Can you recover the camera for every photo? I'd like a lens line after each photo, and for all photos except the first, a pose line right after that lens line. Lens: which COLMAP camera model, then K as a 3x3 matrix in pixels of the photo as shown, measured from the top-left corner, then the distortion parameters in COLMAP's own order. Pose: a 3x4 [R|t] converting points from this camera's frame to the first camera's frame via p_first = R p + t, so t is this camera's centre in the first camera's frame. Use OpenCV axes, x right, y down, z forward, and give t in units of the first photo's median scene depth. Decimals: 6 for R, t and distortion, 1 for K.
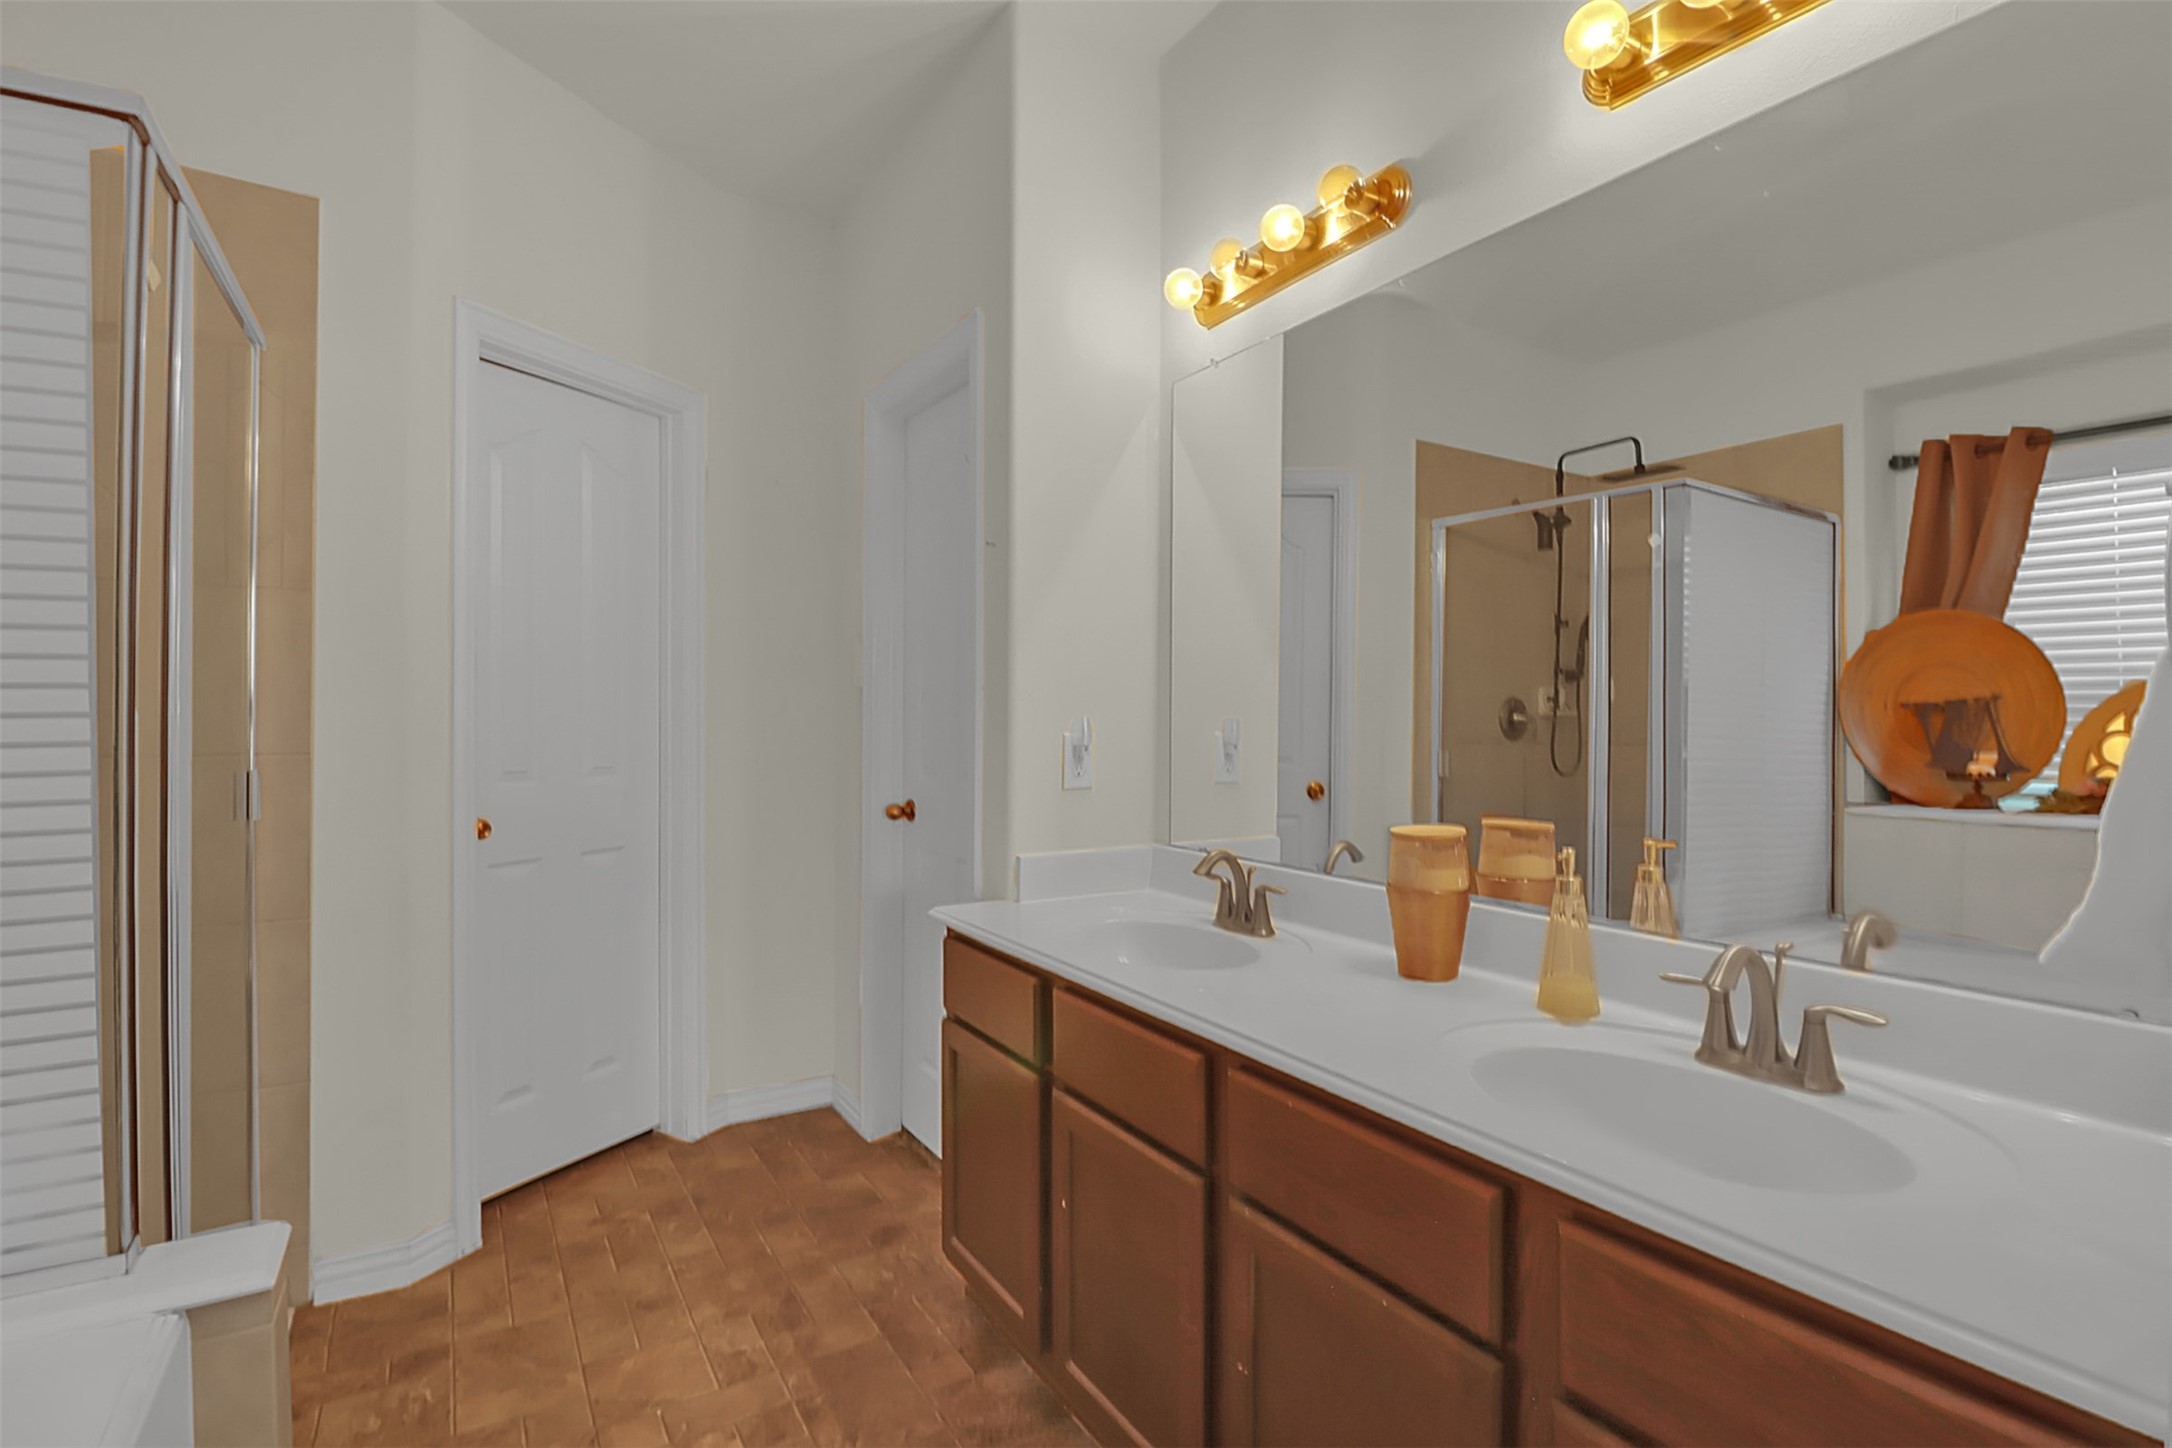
lens RADIAL K [[1043.3, 0, 1087.2], [0, 1043.3, 691.8], [0, 0, 1]] dist [0.002074, -0.016008]
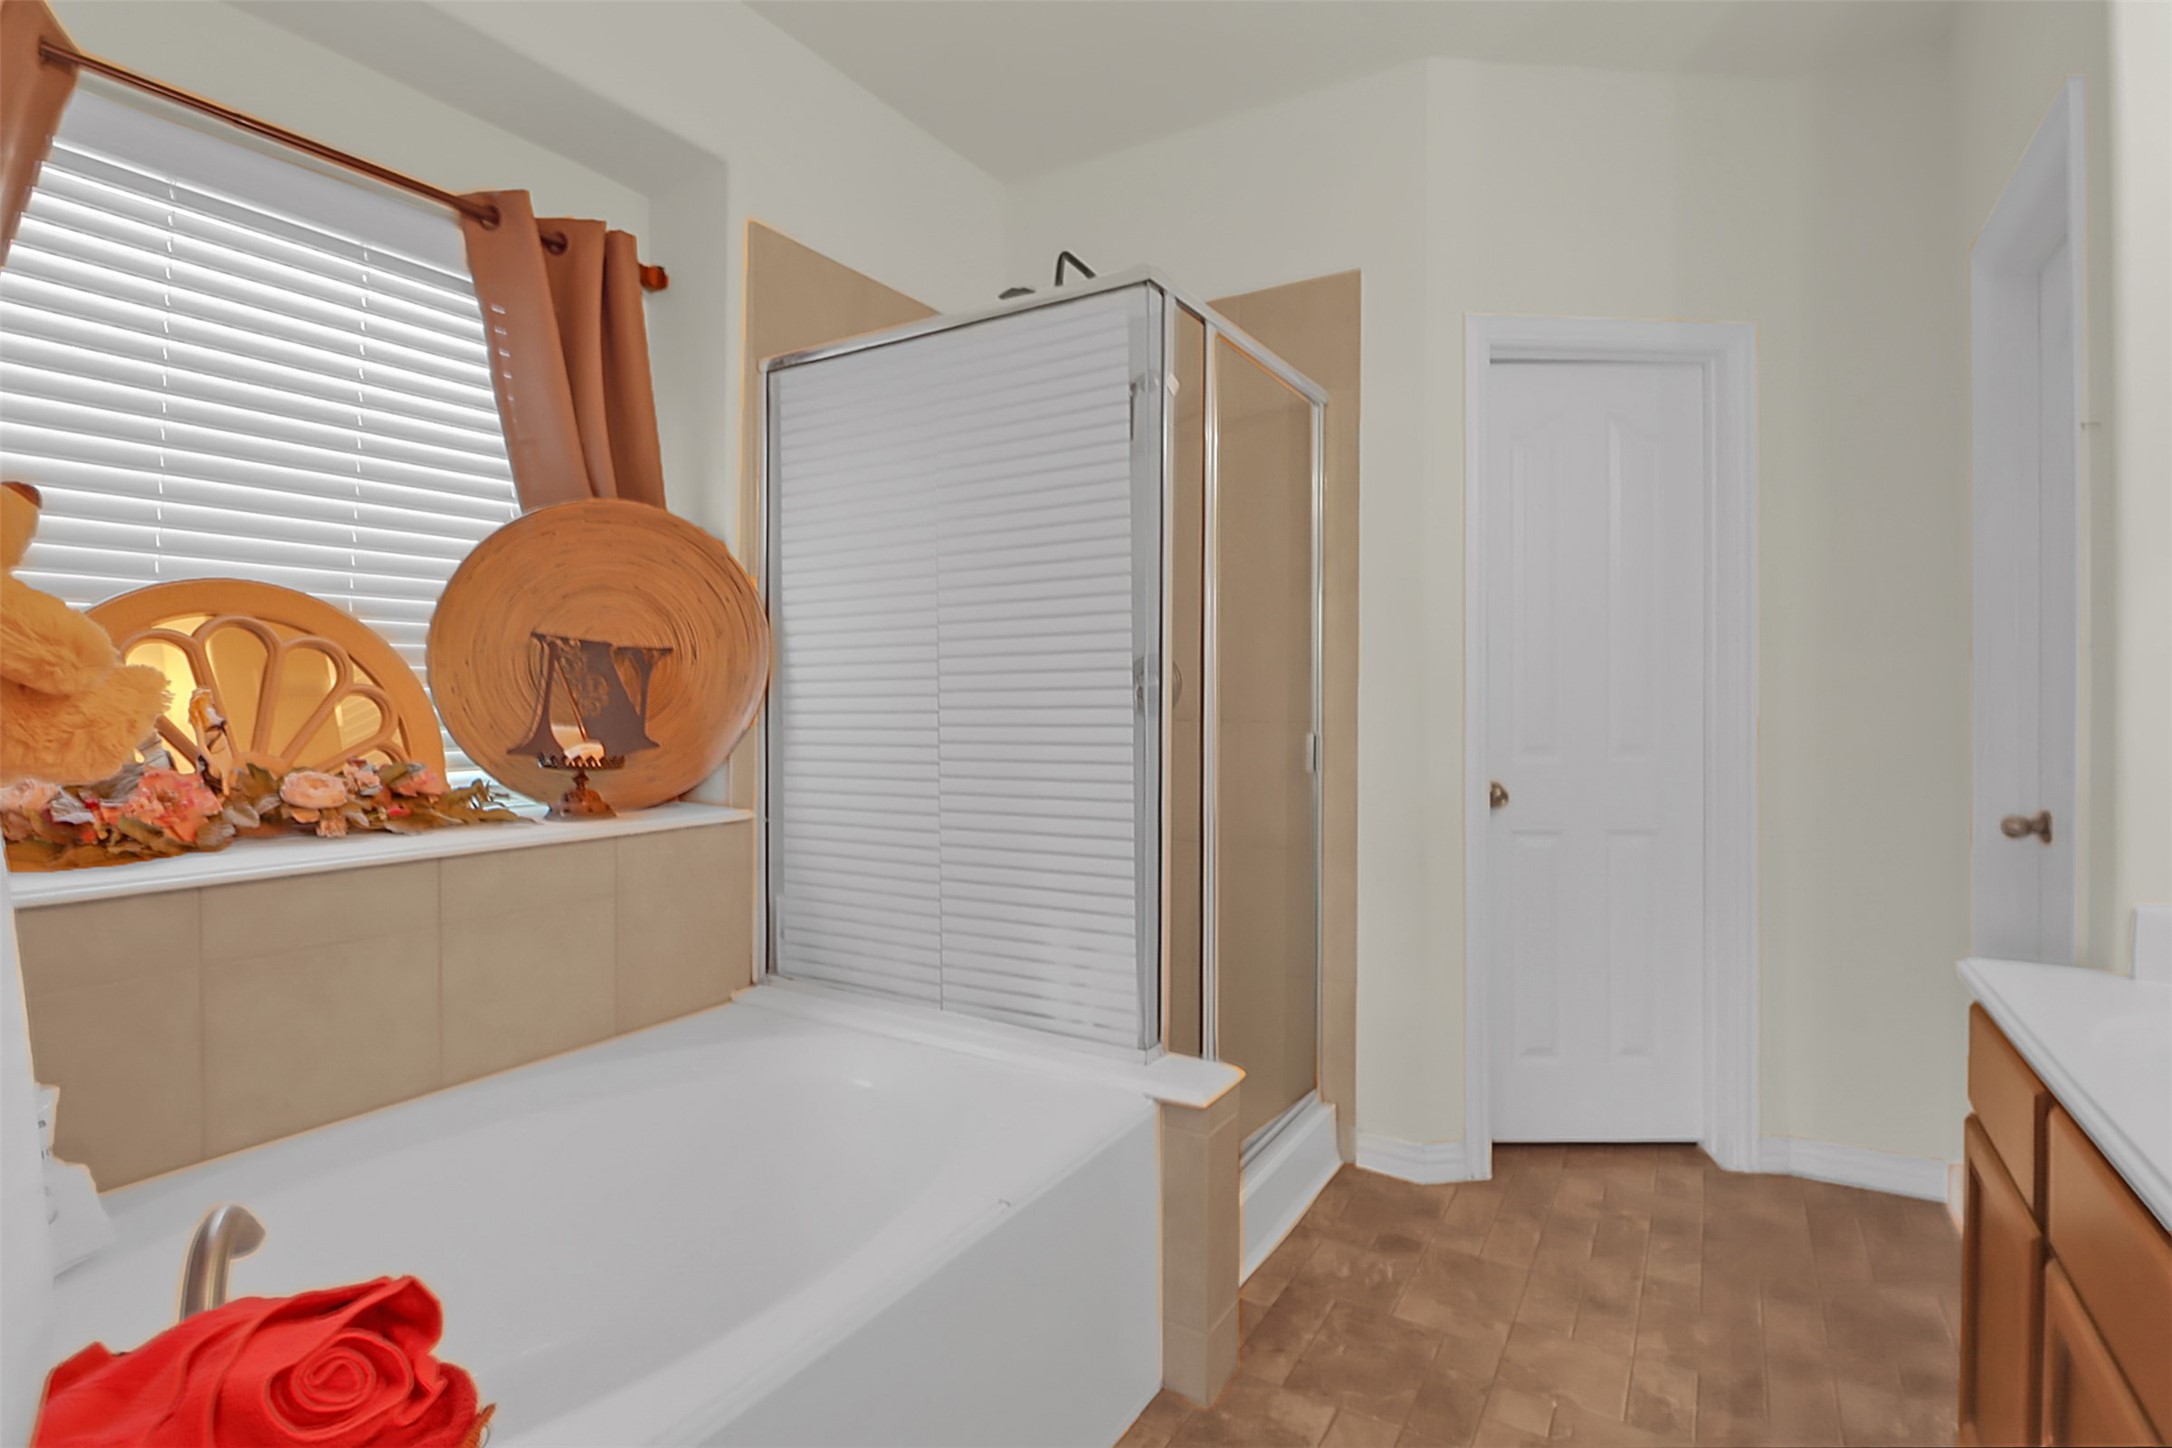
lens RADIAL K [[1043.3, 0, 1087.2], [0, 1043.3, 691.8], [0, 0, 1]] dist [0.002074, -0.016008]
pose [[0.435627, -0.004746, -0.900115, 0.229693], [0.016711, 0.999856, 0.002816, 0.013470], [0.899972, -0.016269, 0.435644, 0.160258]]
